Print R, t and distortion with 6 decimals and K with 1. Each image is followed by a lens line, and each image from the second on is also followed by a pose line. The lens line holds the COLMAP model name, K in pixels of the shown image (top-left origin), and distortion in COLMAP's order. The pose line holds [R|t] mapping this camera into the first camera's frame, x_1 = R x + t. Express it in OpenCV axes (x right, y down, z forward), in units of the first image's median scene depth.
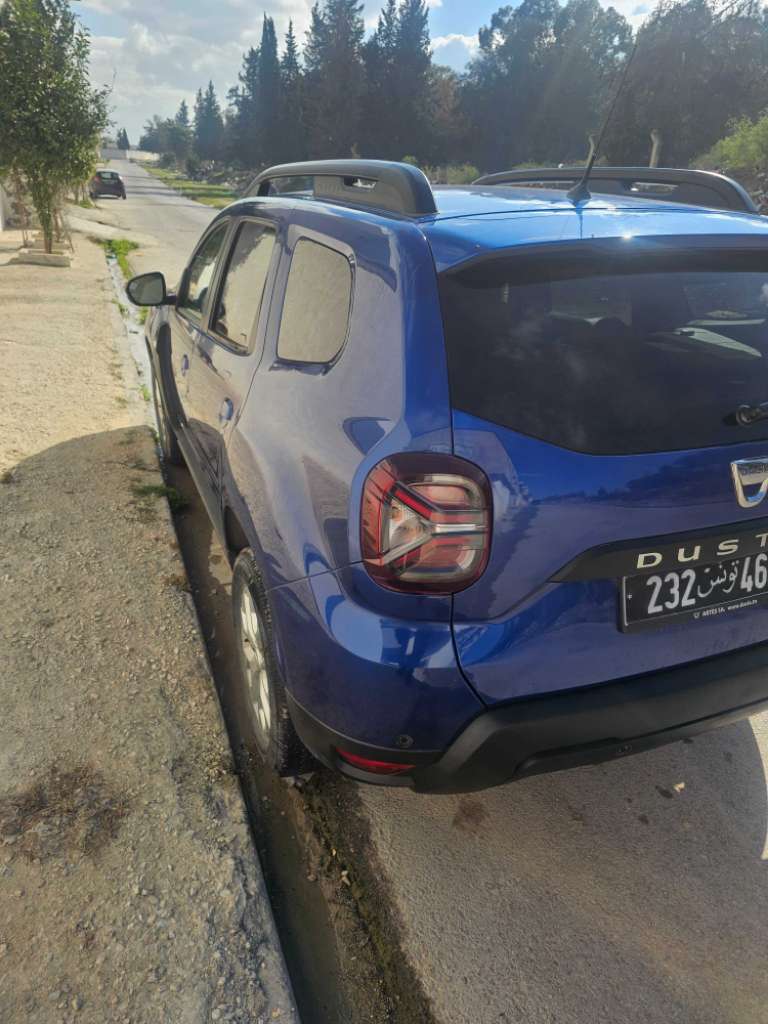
lens RADIAL K [[680.6, 0, 384.0], [0, 680.6, 512.0], [0, 0, 1]] dist [0.020899, -0.001006]
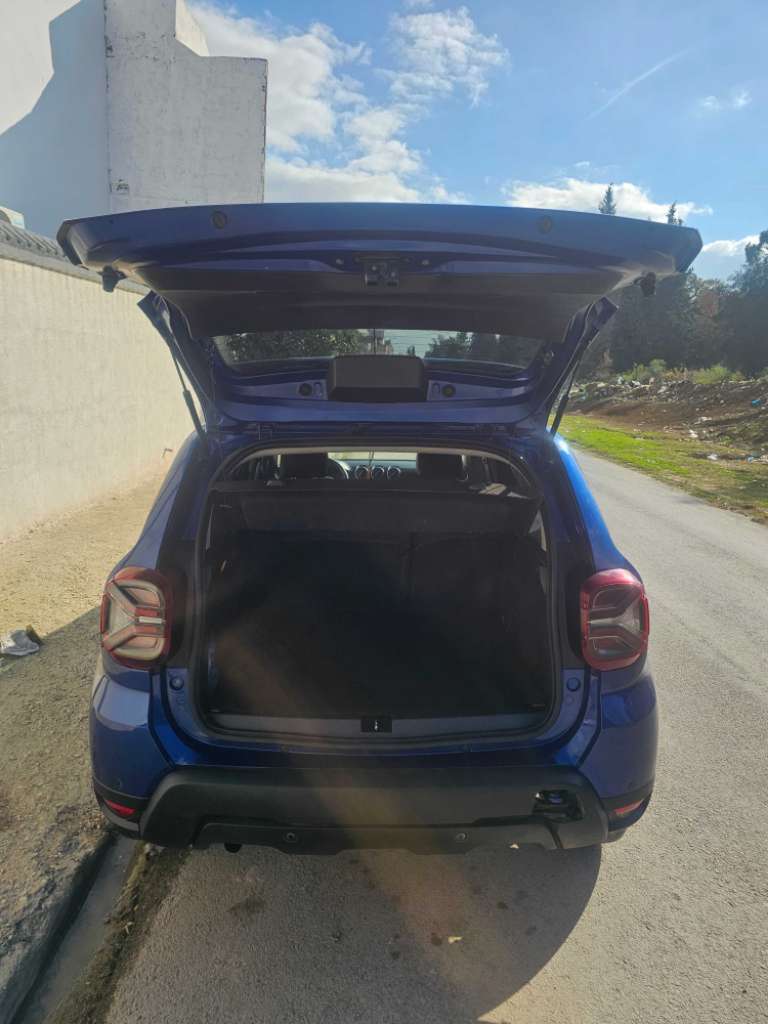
lens RADIAL K [[680.6, 0, 384.0], [0, 680.6, 512.0], [0, 0, 1]] dist [0.020899, -0.001006]
pose [[0.935194, 0.047904, -0.350882, 0.736605], [-0.138150, 0.961658, -0.236915, 0.049489], [0.326079, 0.270036, 0.905954, -0.153543]]
